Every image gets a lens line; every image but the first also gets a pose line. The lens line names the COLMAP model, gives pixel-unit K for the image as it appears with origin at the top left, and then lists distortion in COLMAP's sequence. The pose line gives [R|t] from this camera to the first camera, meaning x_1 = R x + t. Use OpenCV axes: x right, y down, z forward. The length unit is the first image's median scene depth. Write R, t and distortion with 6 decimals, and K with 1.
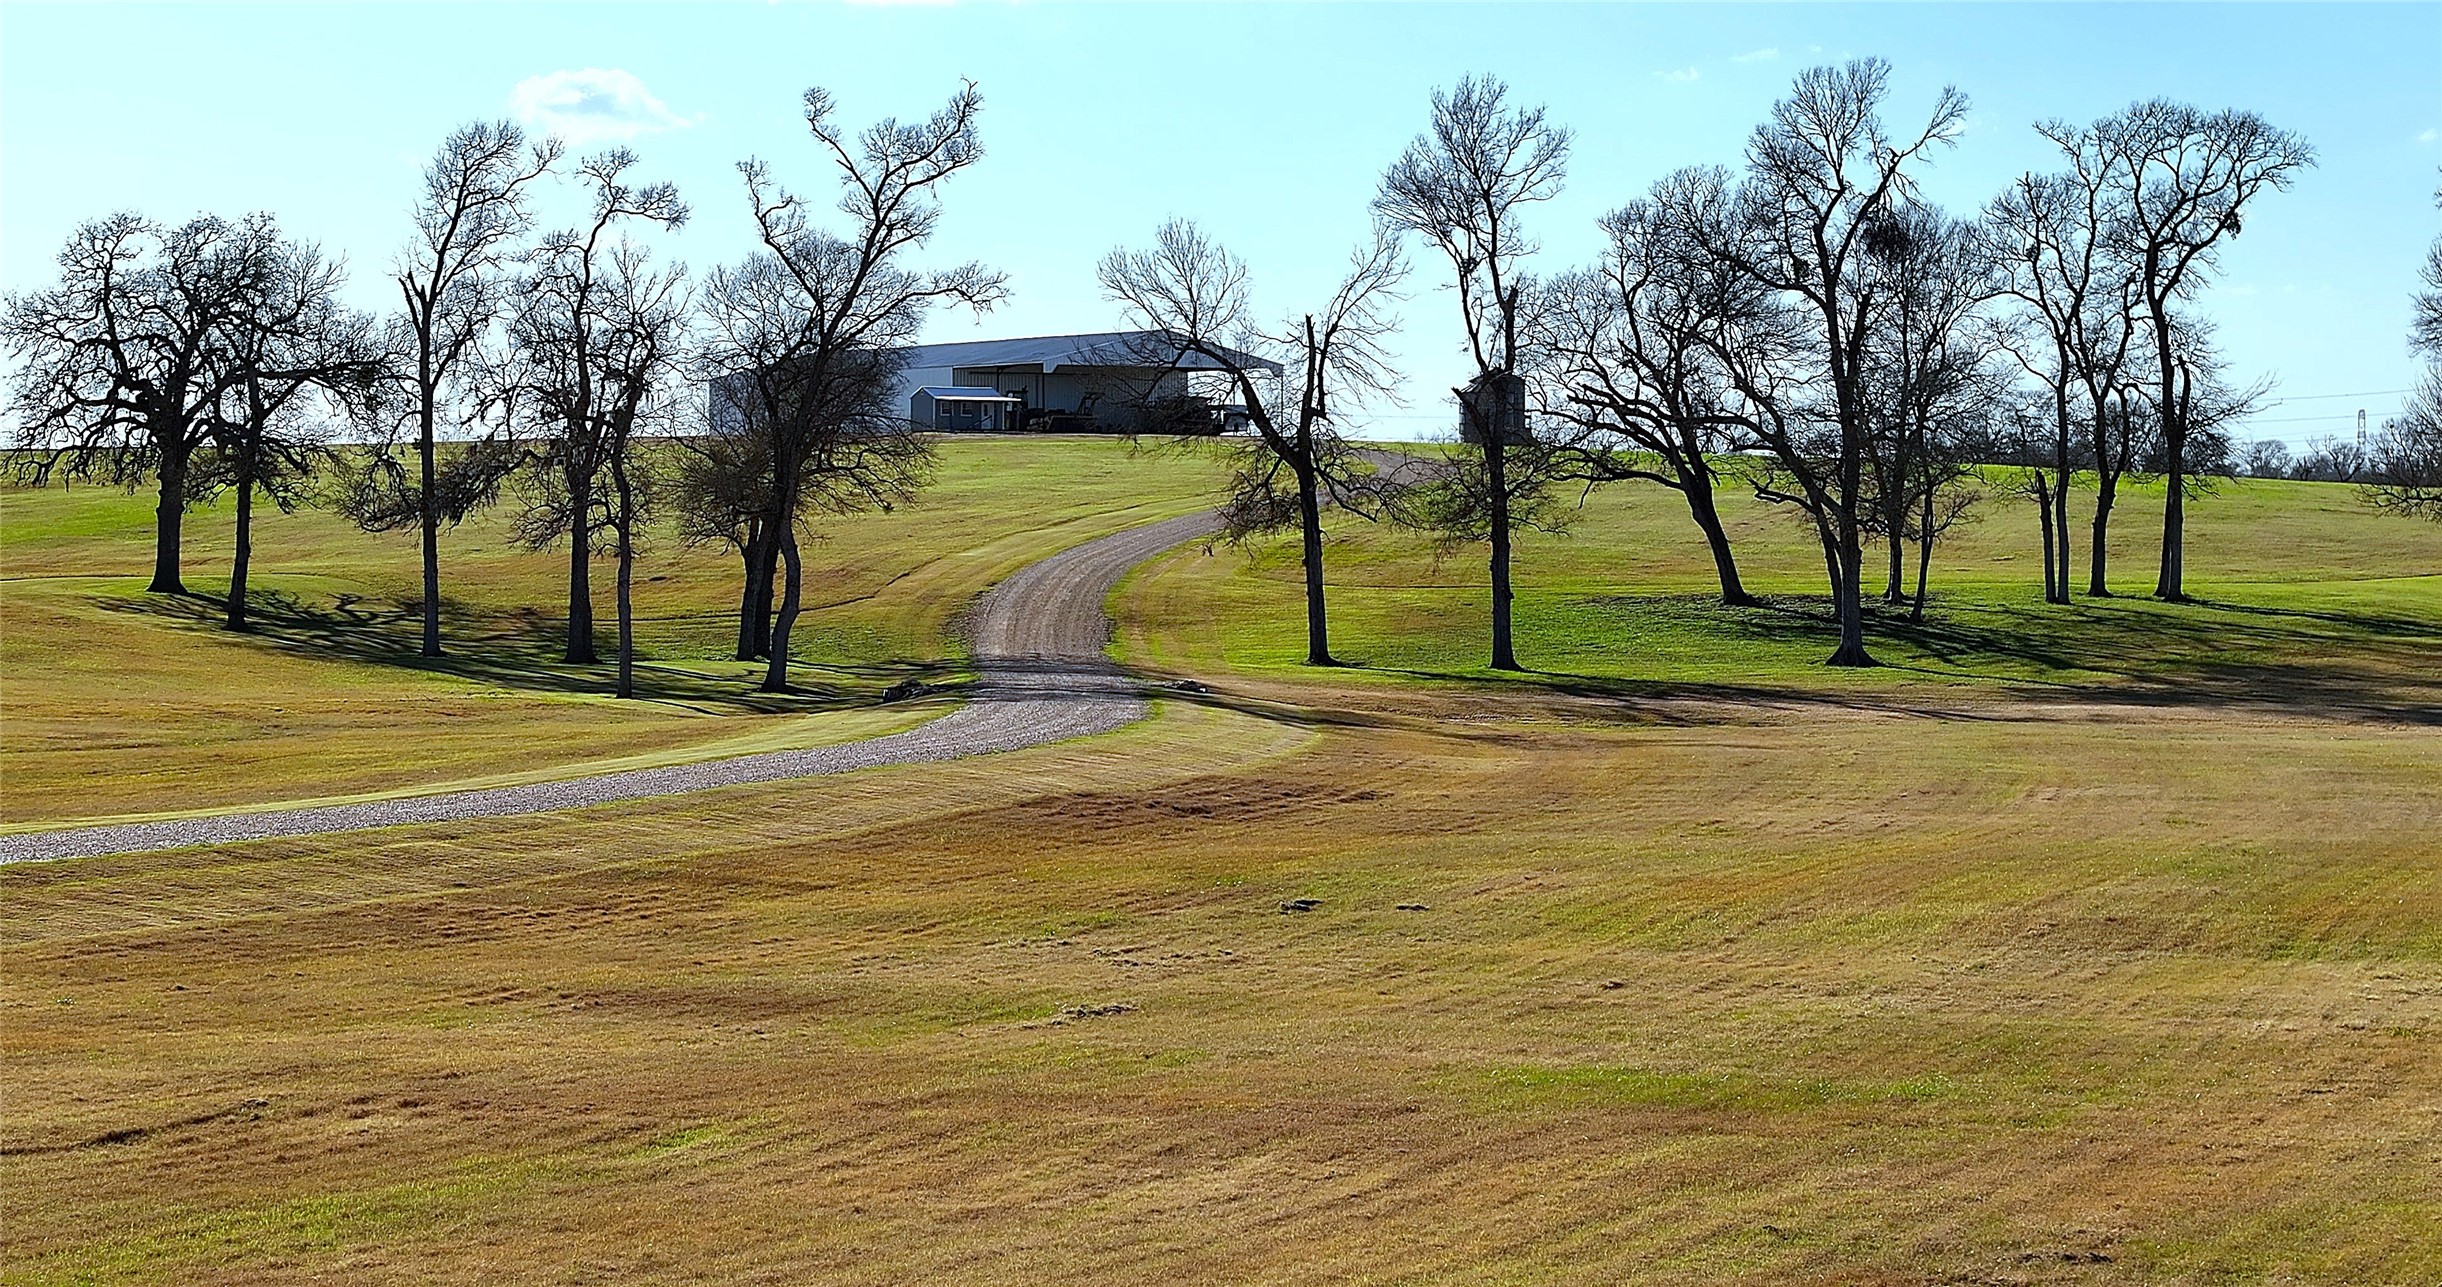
lens RADIAL K [[5167.4, 0, 1221.0], [0, 5167.4, 643.5], [0, 0, 1]] dist [-0.105008, 0.004498]
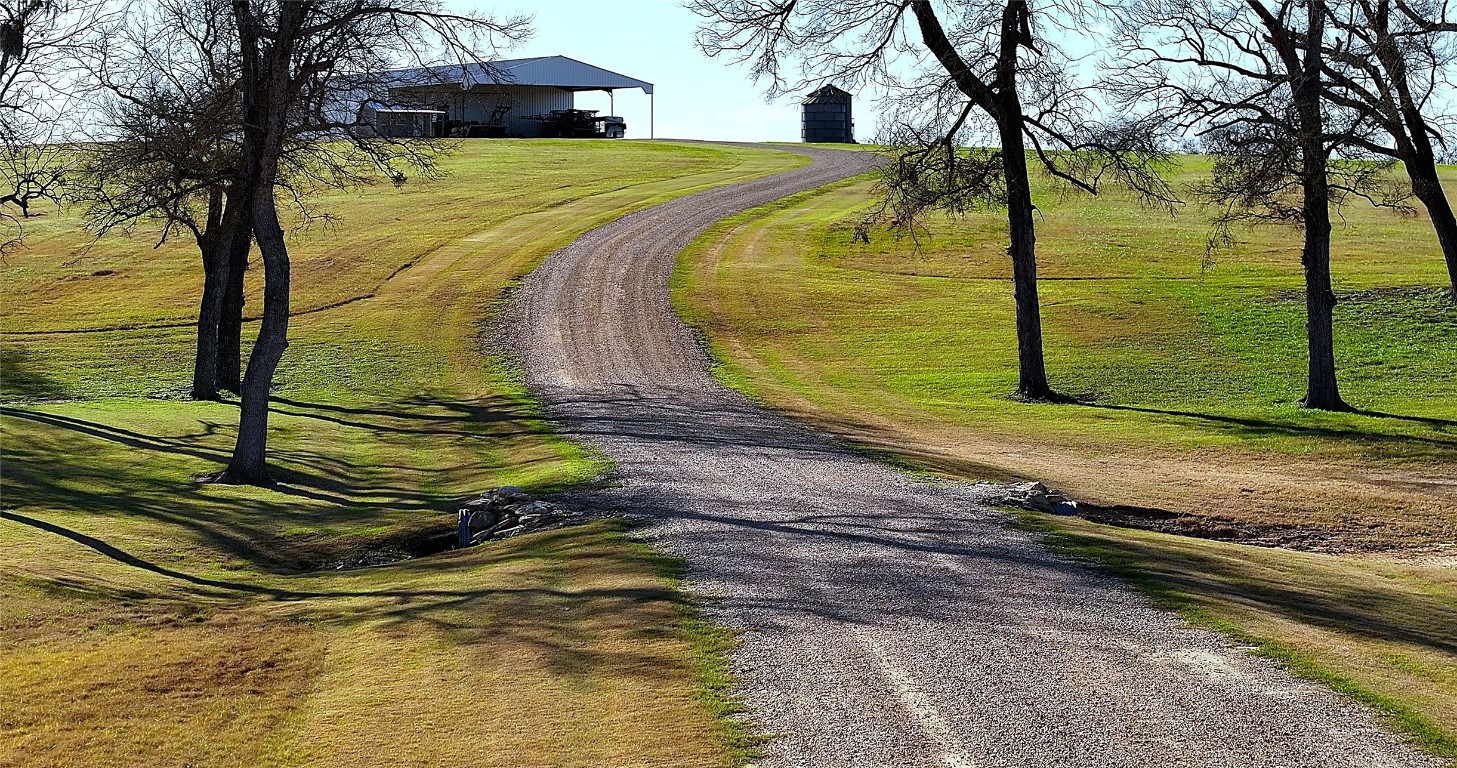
lens RADIAL K [[3083.1, 0, 728.5], [0, 3083.1, 384.0], [0, 0, 1]] dist [-0.105008, 0.004498]
pose [[0.997603, -0.008816, 0.068631, -0.050390], [0.006654, 0.999476, 0.031671, -0.011180], [-0.068874, -0.031139, 0.997139, 0.584911]]
